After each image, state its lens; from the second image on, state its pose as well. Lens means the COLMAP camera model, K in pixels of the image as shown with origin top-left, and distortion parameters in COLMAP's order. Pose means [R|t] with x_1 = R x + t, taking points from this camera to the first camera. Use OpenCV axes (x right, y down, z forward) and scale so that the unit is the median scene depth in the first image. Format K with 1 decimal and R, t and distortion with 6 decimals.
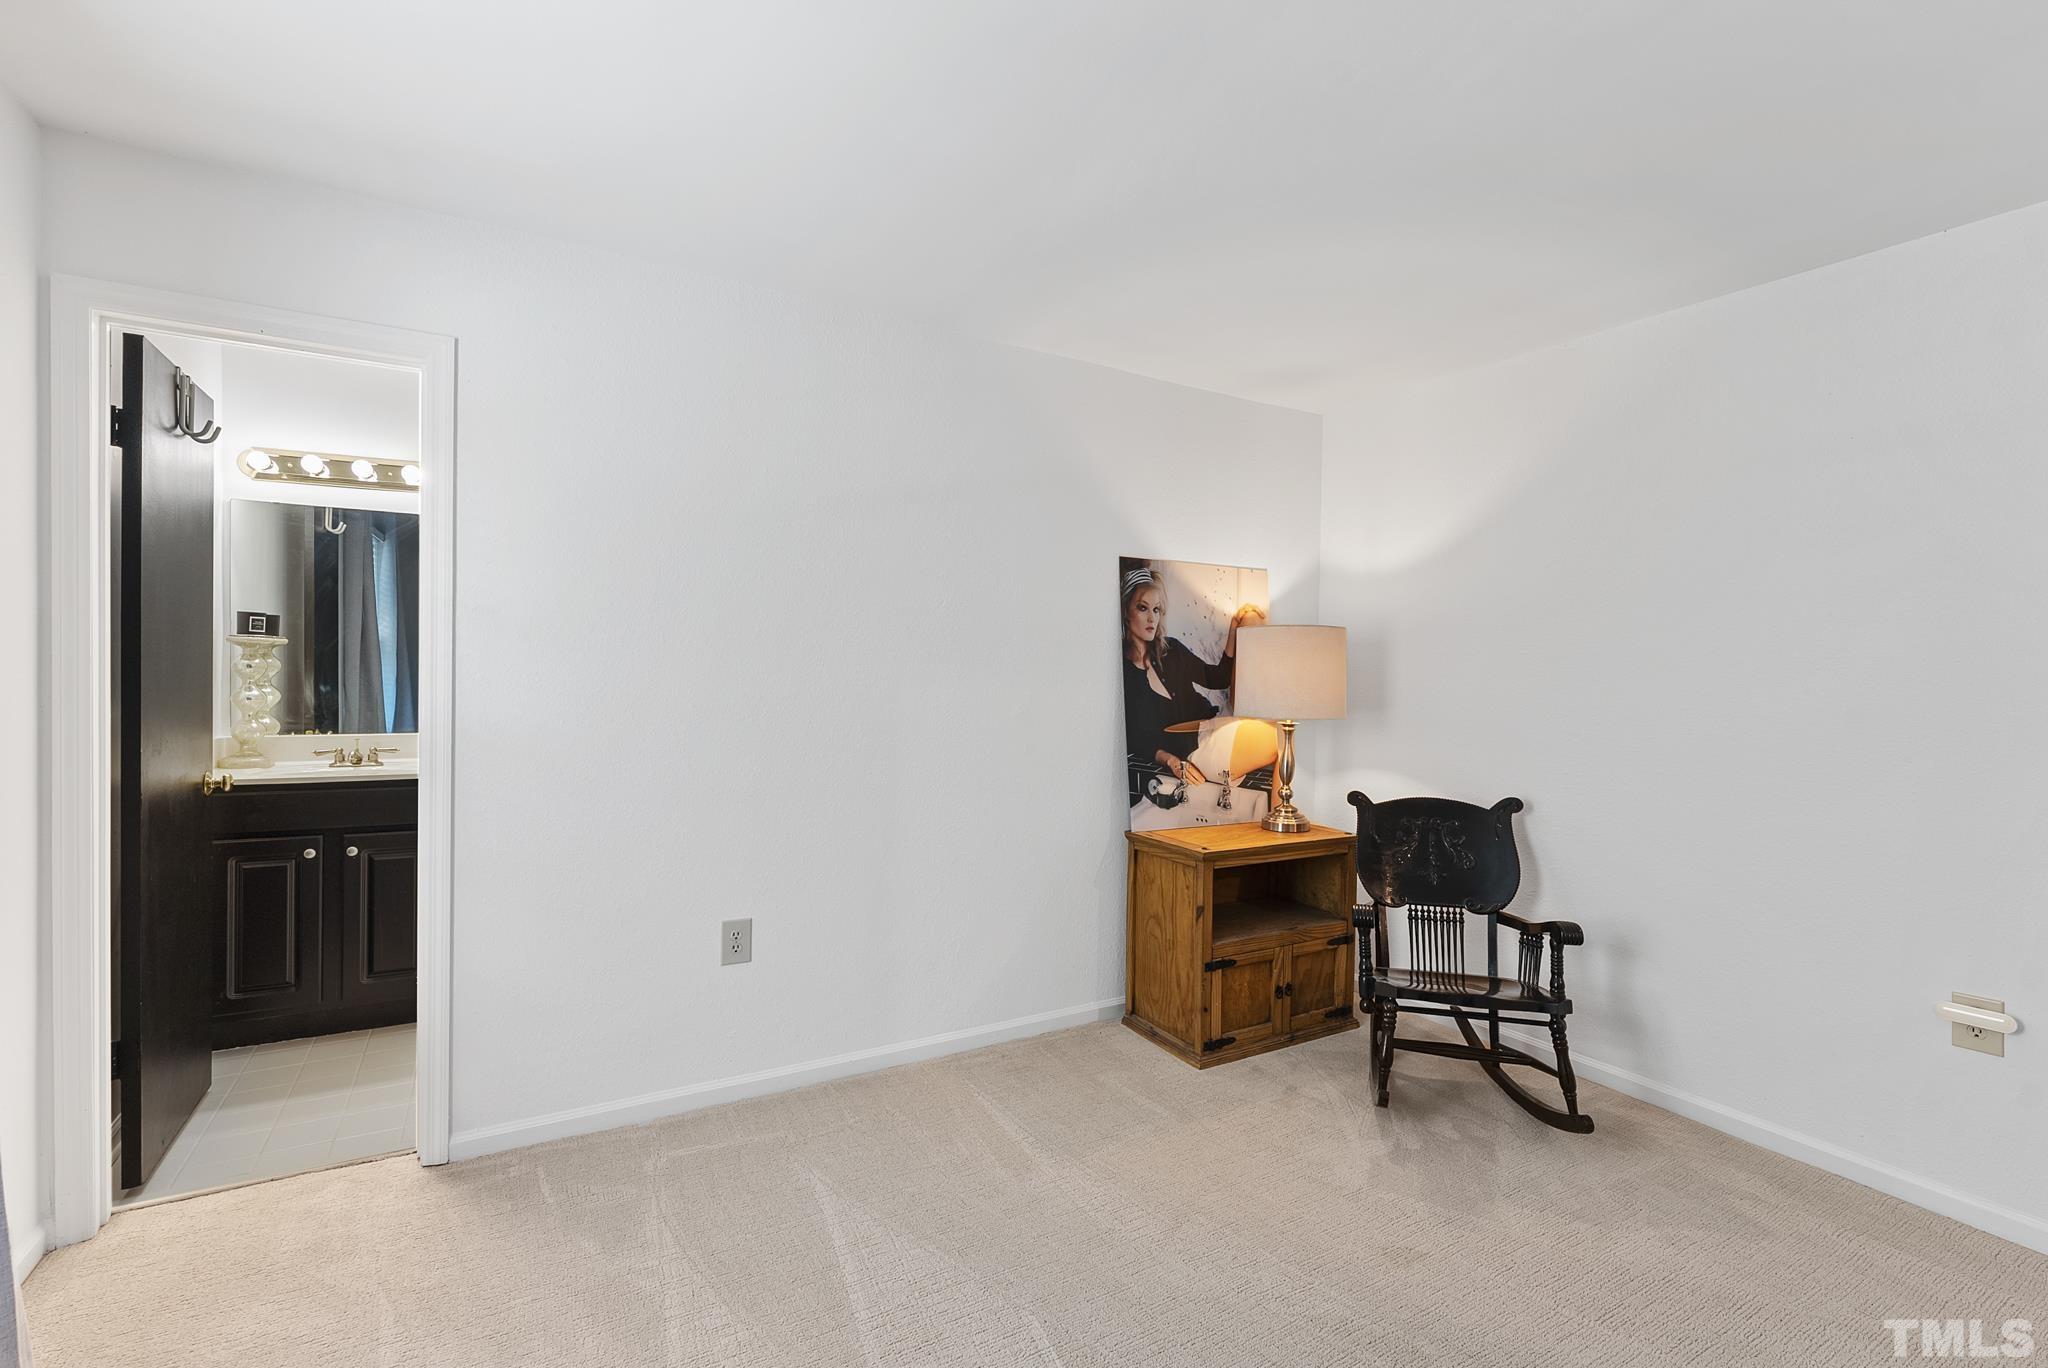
lens RADIAL K [[871.2, 0, 1021.2], [0, 871.2, 692.8], [0, 0, 1]] dist [-0.001851, 0.000884]
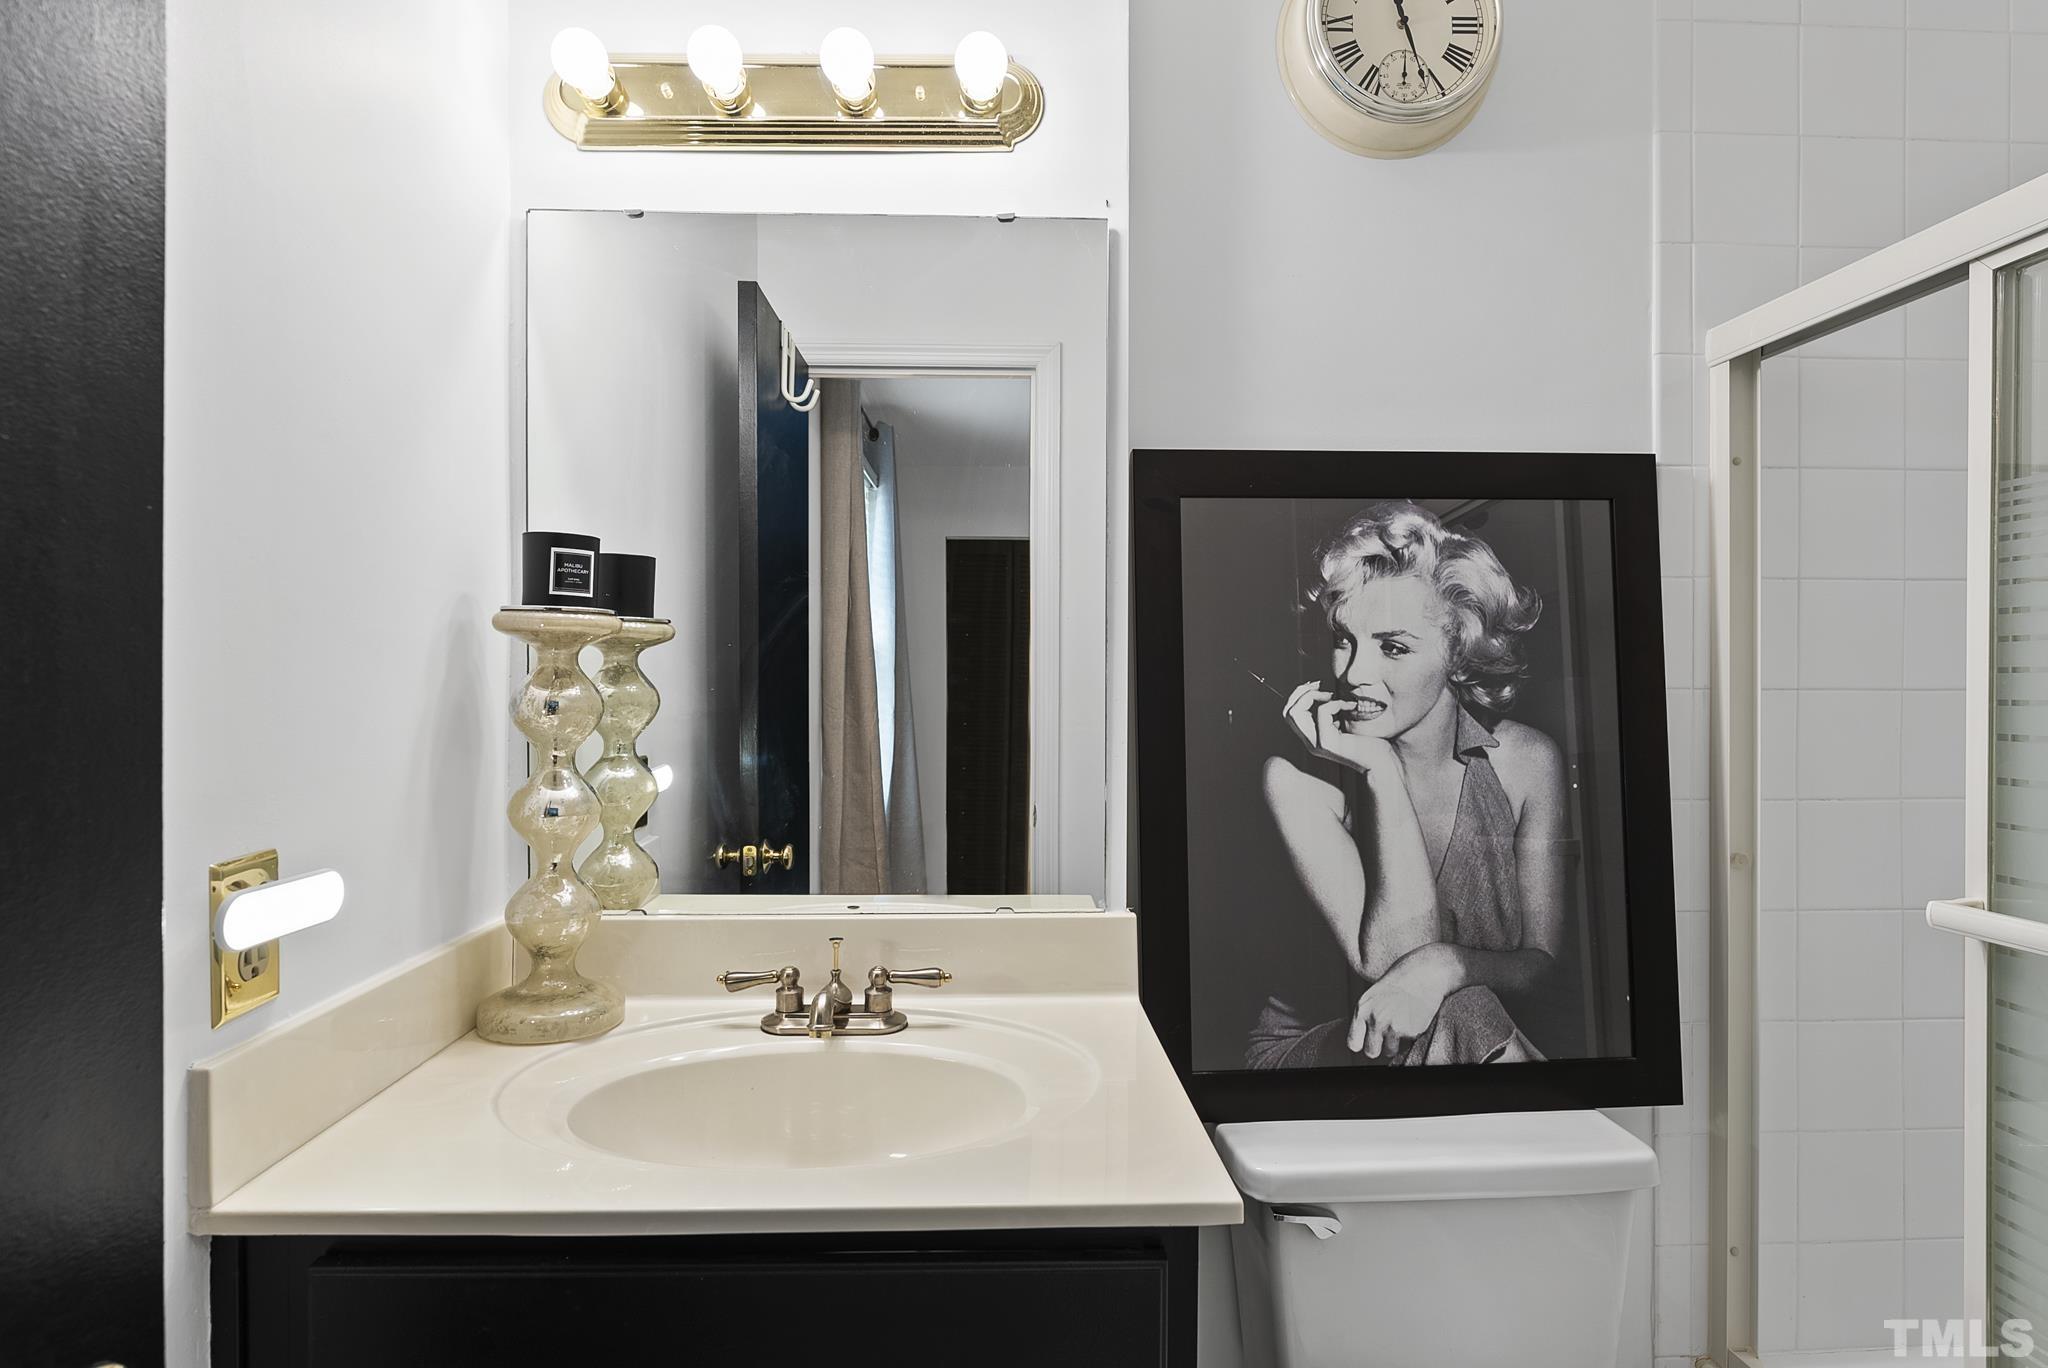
lens RADIAL K [[1111.0, 0, 1024.1], [0, 1111.0, 698.0], [0, 0, 1]] dist [-0.000055, -0.004687]
pose [[0.880306, -0.013234, -0.474221, -0.324664], [0.007377, 0.999872, -0.014210, -0.015894], [0.474348, 0.009010, 0.880291, 0.431144]]
